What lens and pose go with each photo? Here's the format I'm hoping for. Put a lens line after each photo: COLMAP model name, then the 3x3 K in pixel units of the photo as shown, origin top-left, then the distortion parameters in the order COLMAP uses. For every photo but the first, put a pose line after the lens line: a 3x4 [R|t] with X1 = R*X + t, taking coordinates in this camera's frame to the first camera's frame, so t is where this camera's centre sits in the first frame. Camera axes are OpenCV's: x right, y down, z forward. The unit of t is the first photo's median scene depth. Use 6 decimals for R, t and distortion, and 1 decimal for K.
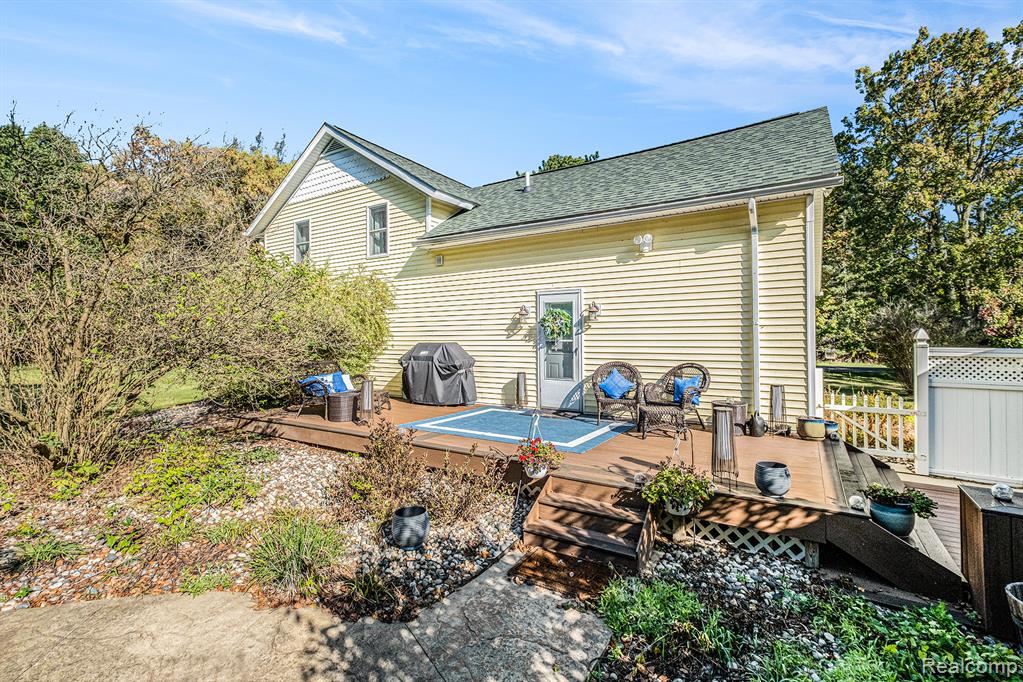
lens RADIAL K [[461.6, 0, 511.6], [0, 461.6, 337.0], [0, 0, 1]] dist [-0.006008, -0.001306]
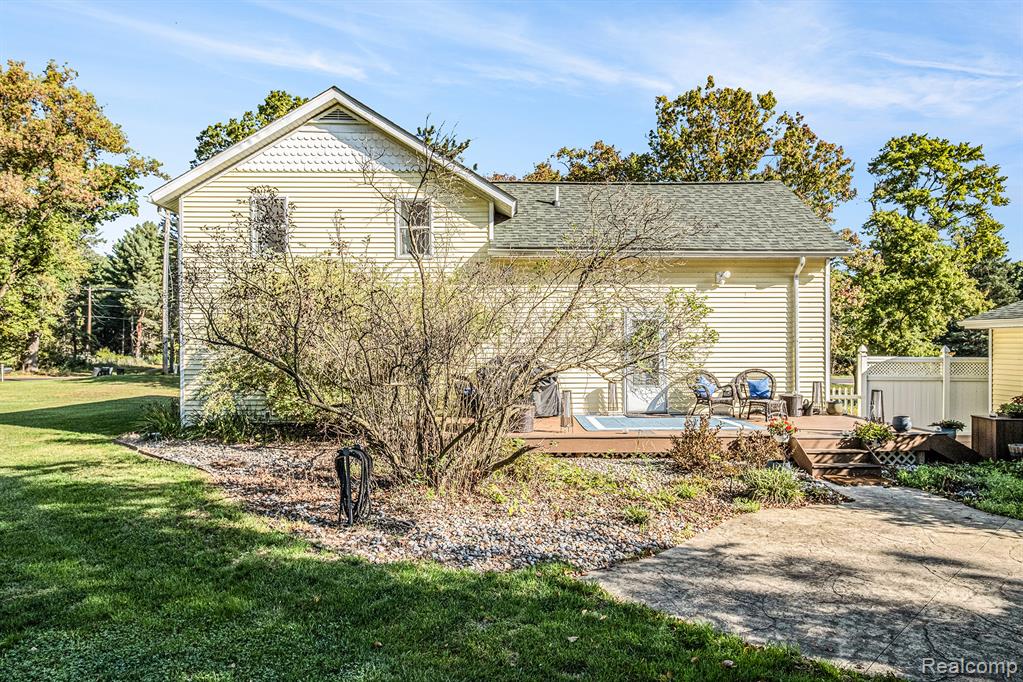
lens RADIAL K [[634.6, 0, 512.2], [0, 634.6, 344.4], [0, 0, 1]] dist [-0.029610, -0.000999]
pose [[0.842626, 0.006199, 0.538463, -1.257782], [-0.004064, 0.999978, -0.005152, -0.003649], [-0.538483, 0.002152, 0.842633, -0.191218]]
